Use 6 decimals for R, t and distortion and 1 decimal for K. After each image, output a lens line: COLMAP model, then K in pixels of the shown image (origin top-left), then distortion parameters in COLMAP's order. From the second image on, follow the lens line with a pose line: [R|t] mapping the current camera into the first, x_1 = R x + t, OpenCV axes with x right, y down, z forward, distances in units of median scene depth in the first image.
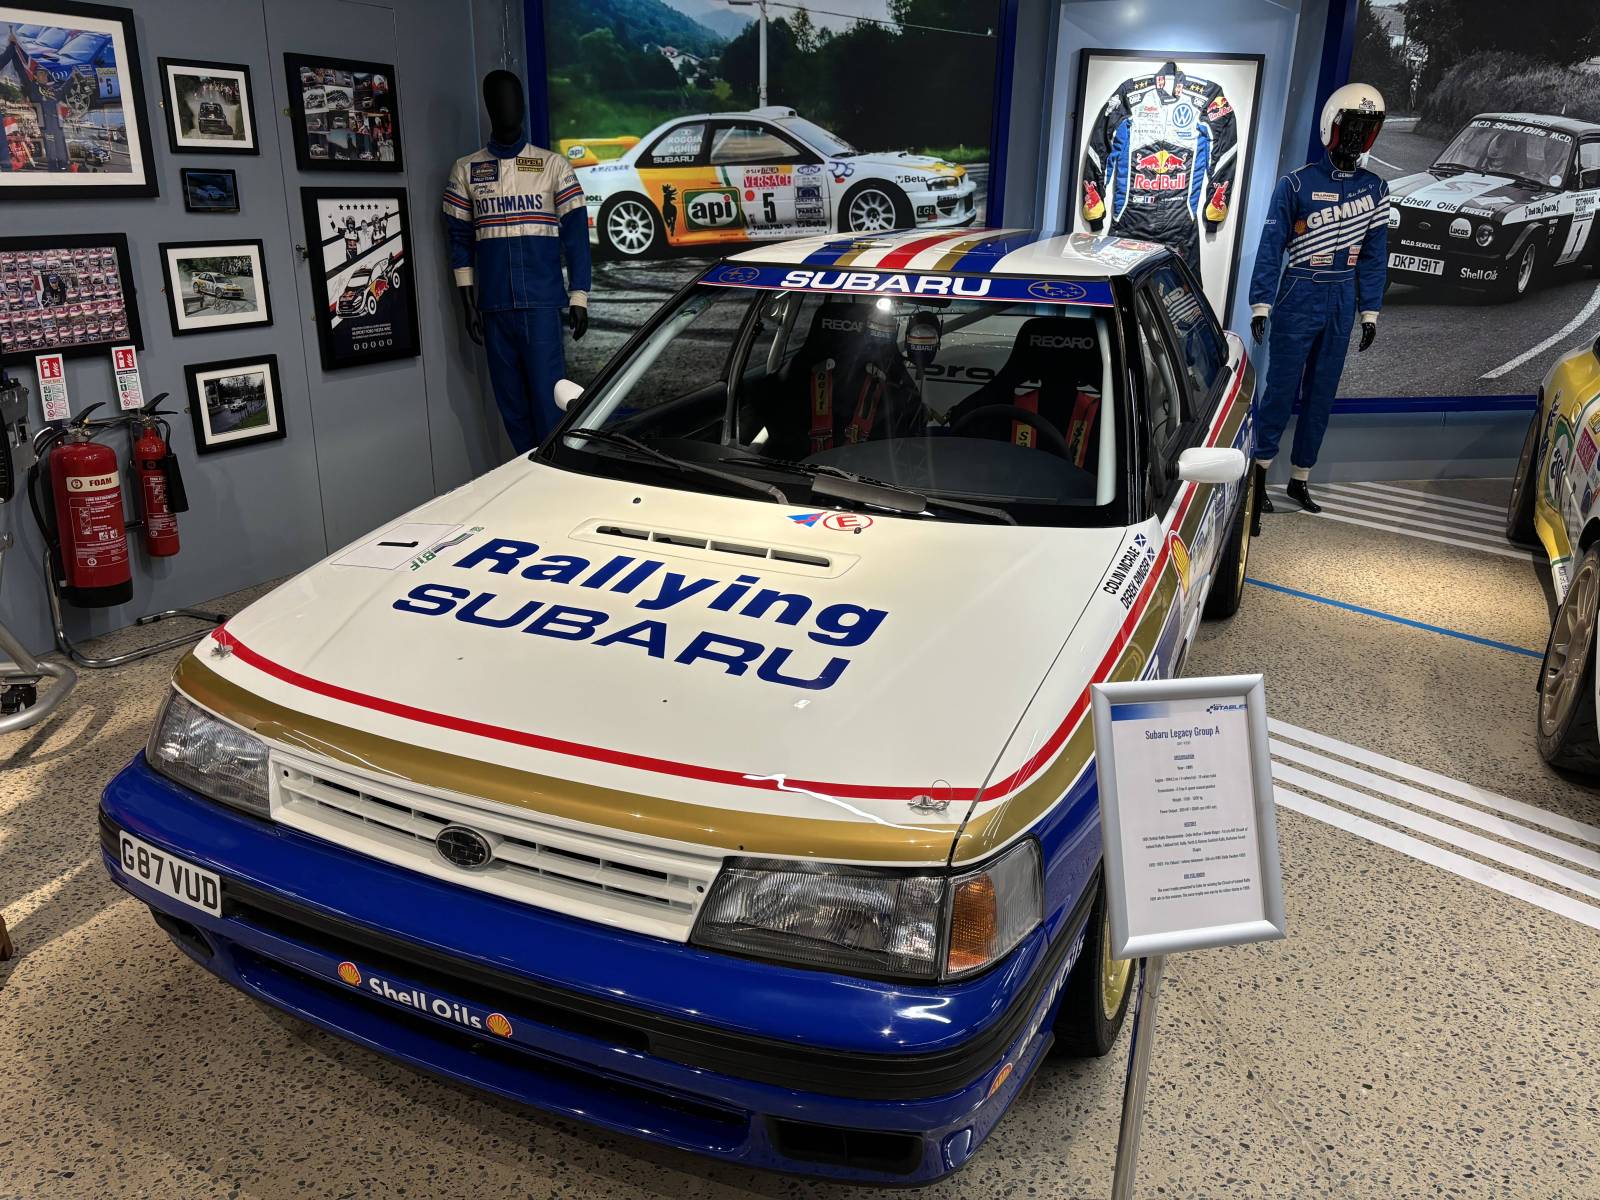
lens RADIAL K [[1190.9, 0, 800.0], [0, 1190.9, 600.0], [0, 0, 1]] dist [0.030495, -0.034390]
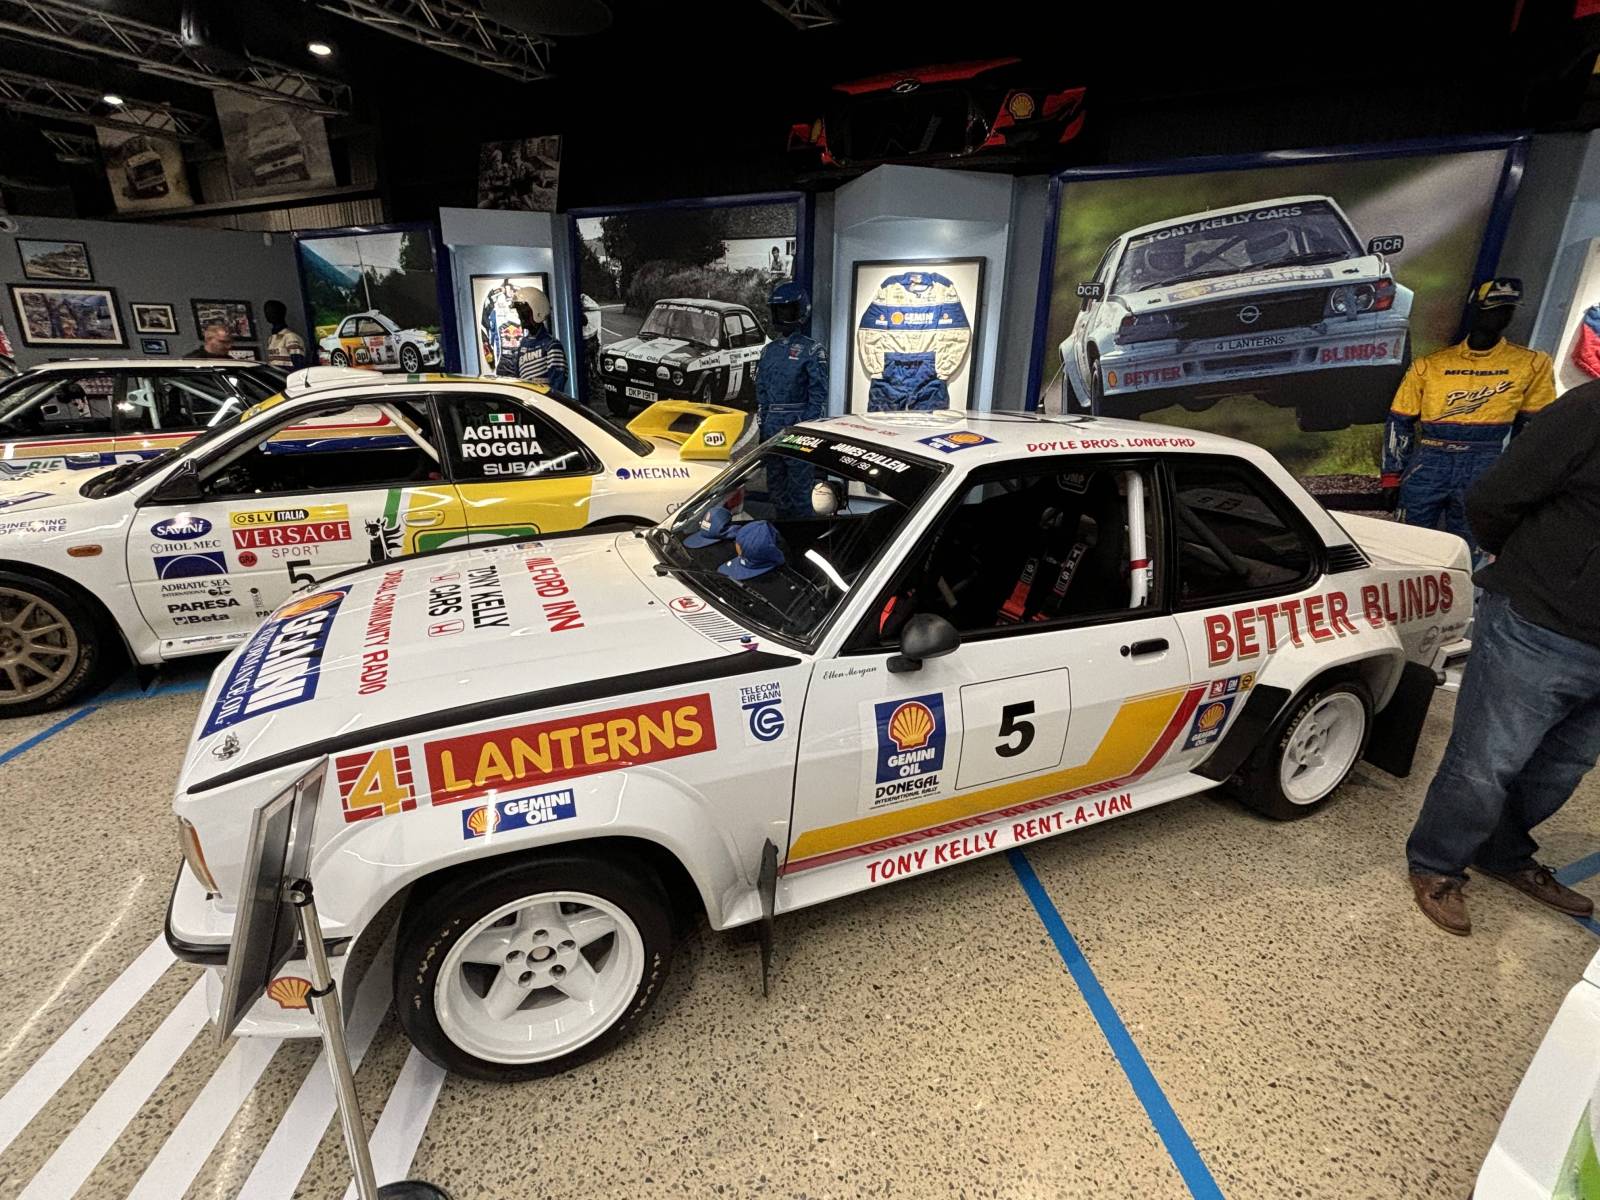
lens RADIAL K [[780.4, 0, 800.0], [0, 780.4, 600.0], [0, 0, 1]] dist [0.030119, -0.046116]
pose [[0.773620, 0.186742, -0.605507, 1.449707], [-0.225177, 0.974234, 0.012764, -0.080086], [0.592289, 0.126472, 0.795737, 0.353421]]
